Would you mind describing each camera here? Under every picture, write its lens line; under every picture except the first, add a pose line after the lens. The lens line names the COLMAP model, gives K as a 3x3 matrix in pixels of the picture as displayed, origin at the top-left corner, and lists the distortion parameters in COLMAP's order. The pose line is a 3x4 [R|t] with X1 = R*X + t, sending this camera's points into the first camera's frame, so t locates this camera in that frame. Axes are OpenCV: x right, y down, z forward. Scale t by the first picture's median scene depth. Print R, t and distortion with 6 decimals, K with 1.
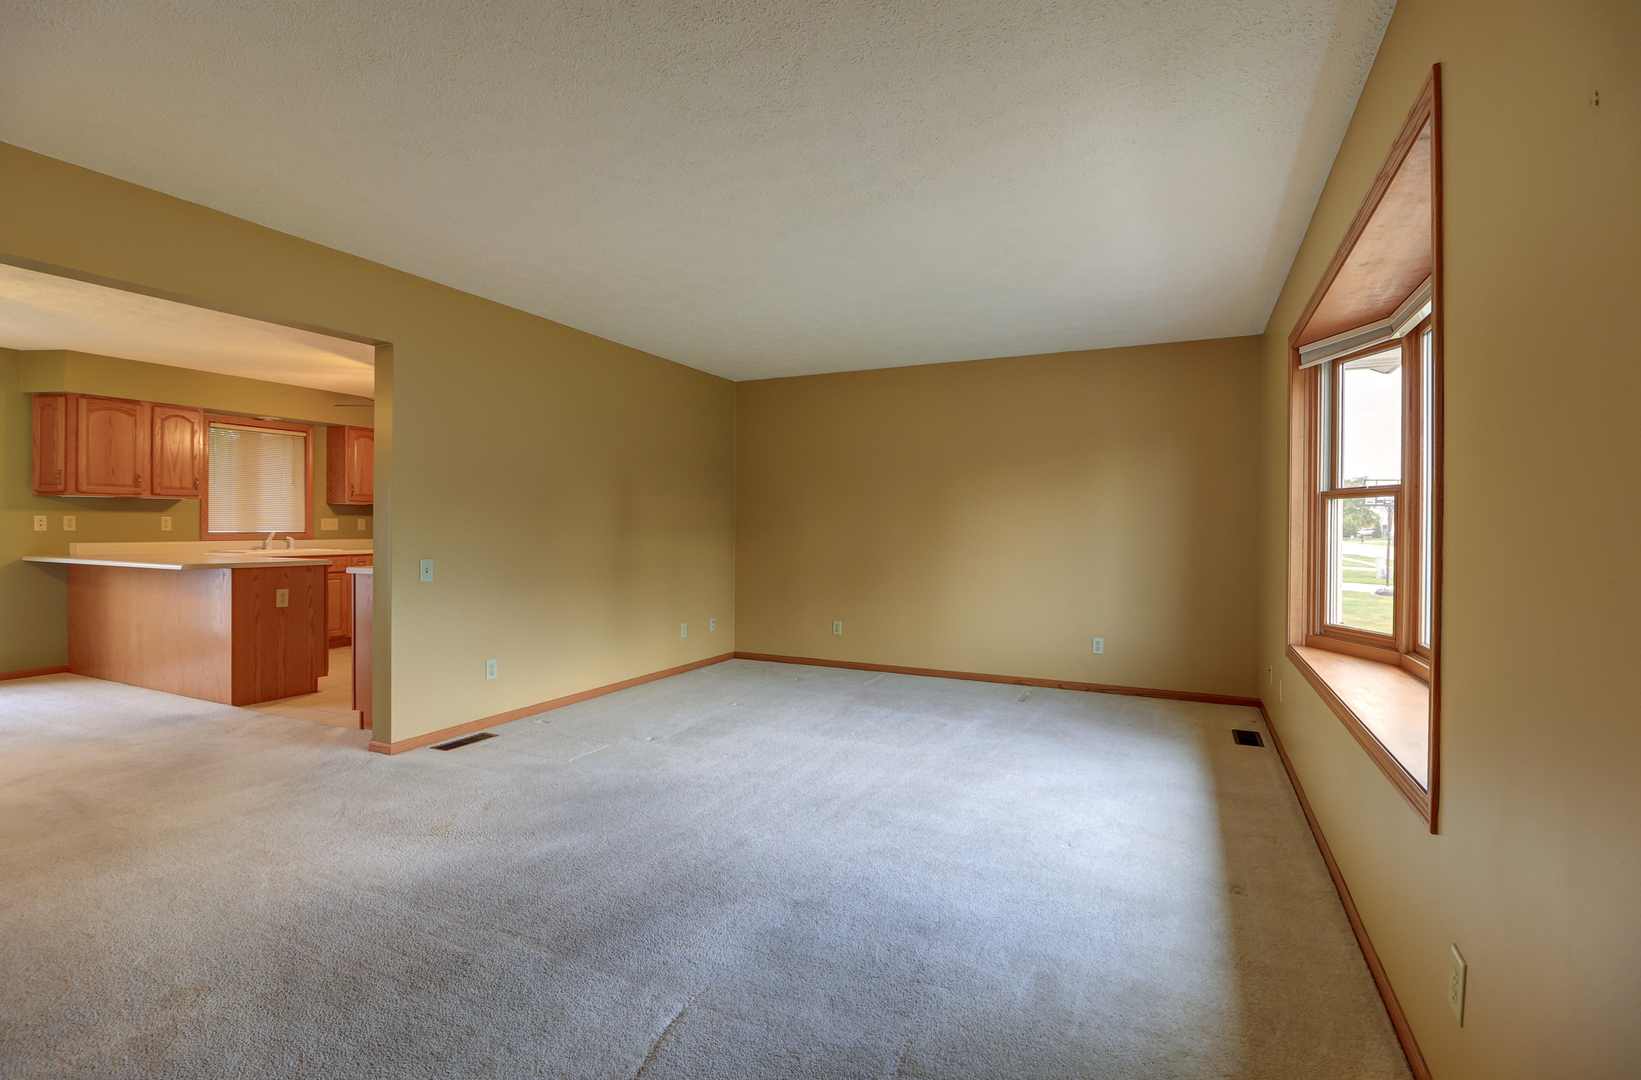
lens RADIAL K [[755.0, 0, 827.1], [0, 755.0, 532.4], [0, 0, 1]] dist [-0.018246, -0.004561]
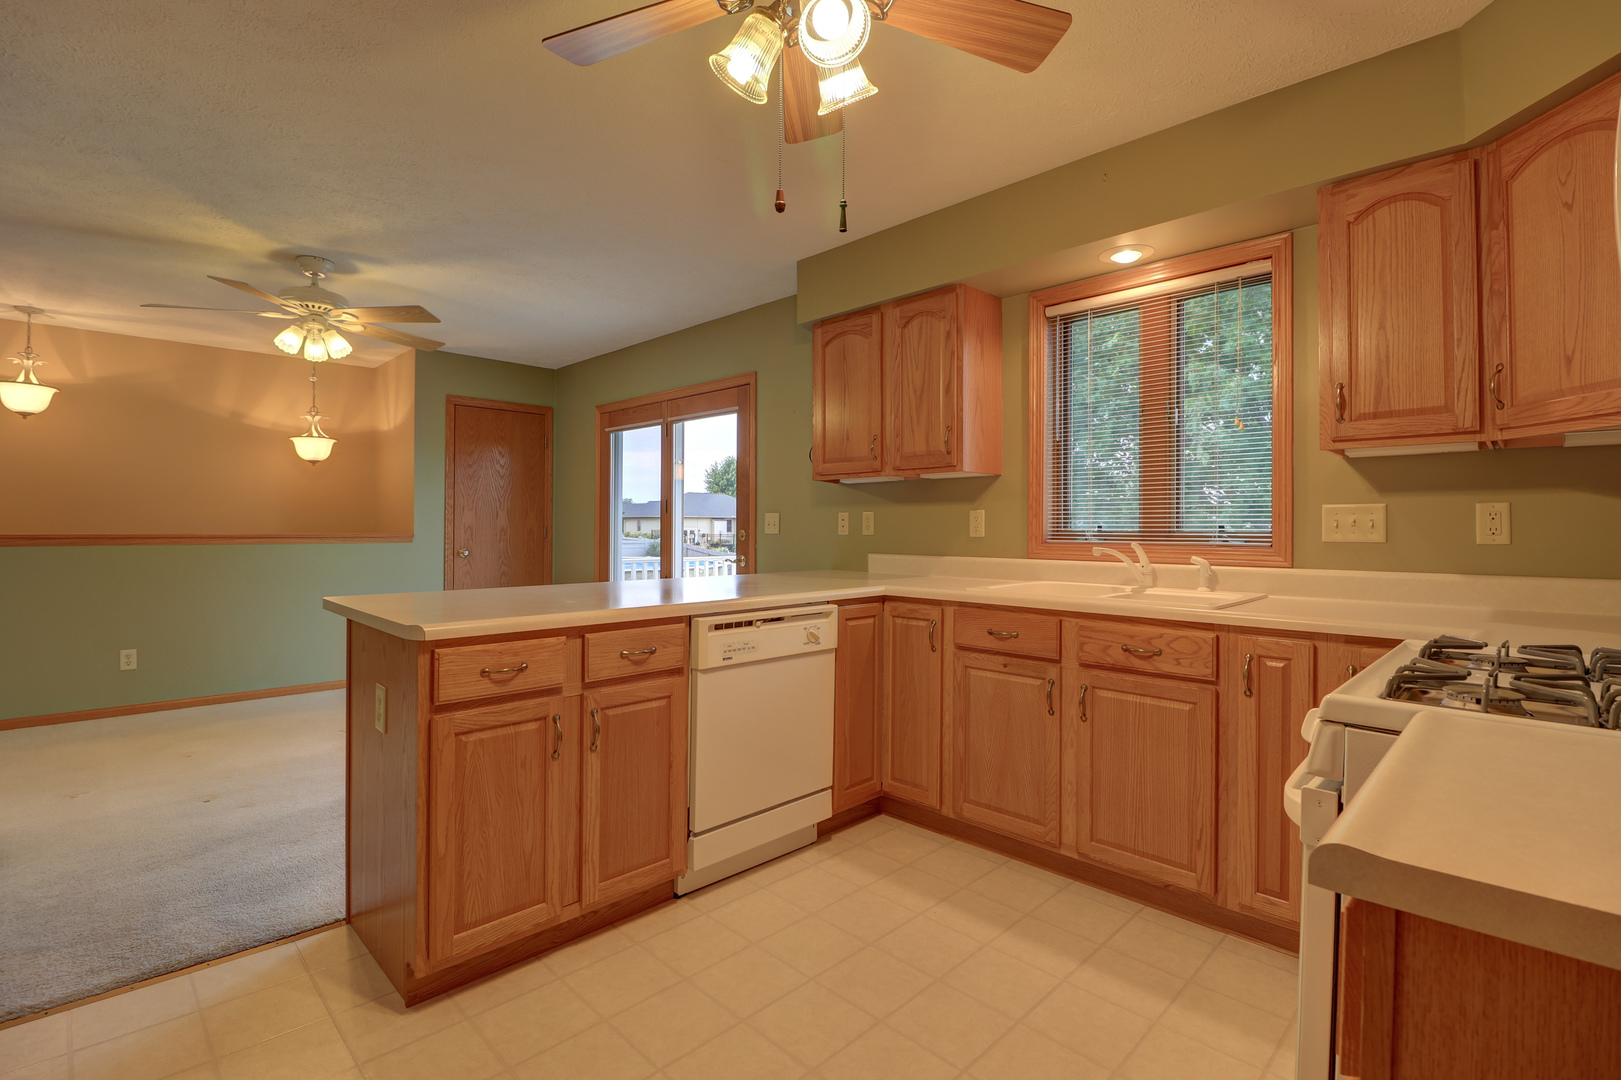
lens RADIAL K [[742.8, 0, 816.9], [0, 742.8, 528.4], [0, 0, 1]] dist [-0.004453, -0.011860]
pose [[-0.339960, -0.004330, -0.940430, -0.401357], [-0.012050, 0.999927, -0.000248, -0.007522], [0.940363, 0.011248, -0.339987, 1.209818]]
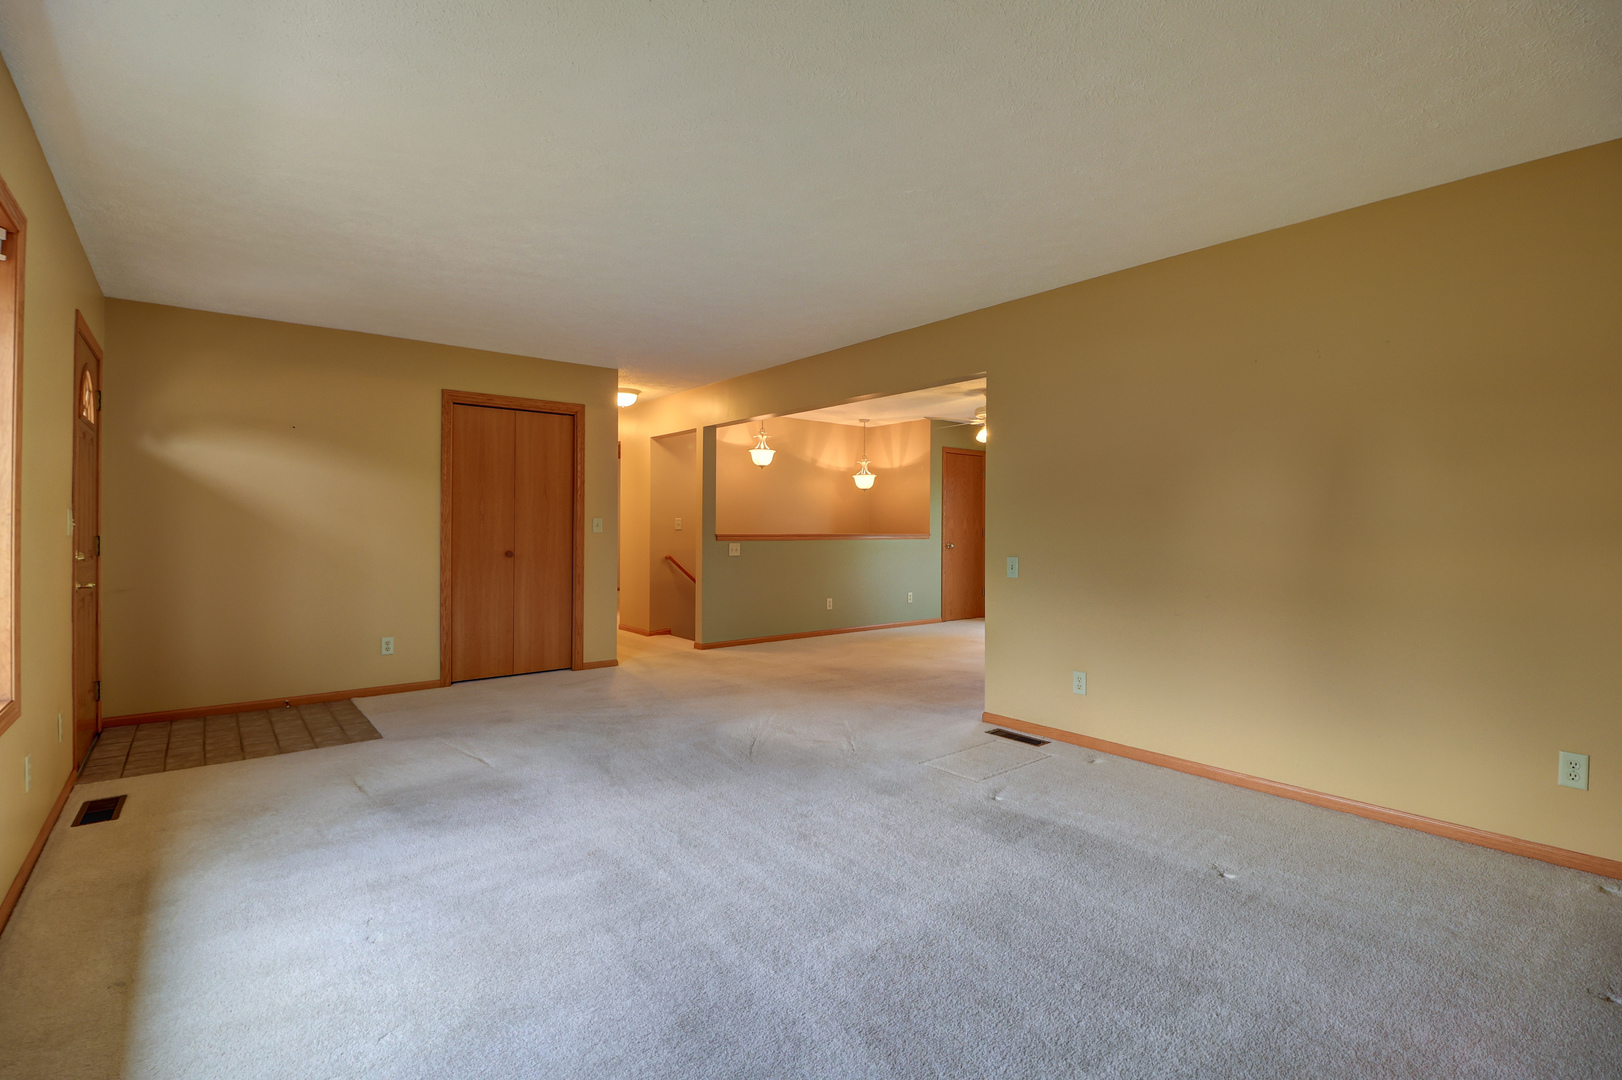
lens RADIAL K [[743.2, 0, 810.8], [0, 743.2, 526.9], [0, 0, 1]] dist [-0.004453, -0.011860]
pose [[-0.435764, -0.007315, -0.900031, 0.393775], [-0.011060, 0.999935, -0.002772, -0.001443], [0.899993, 0.008746, -0.435817, 0.842765]]
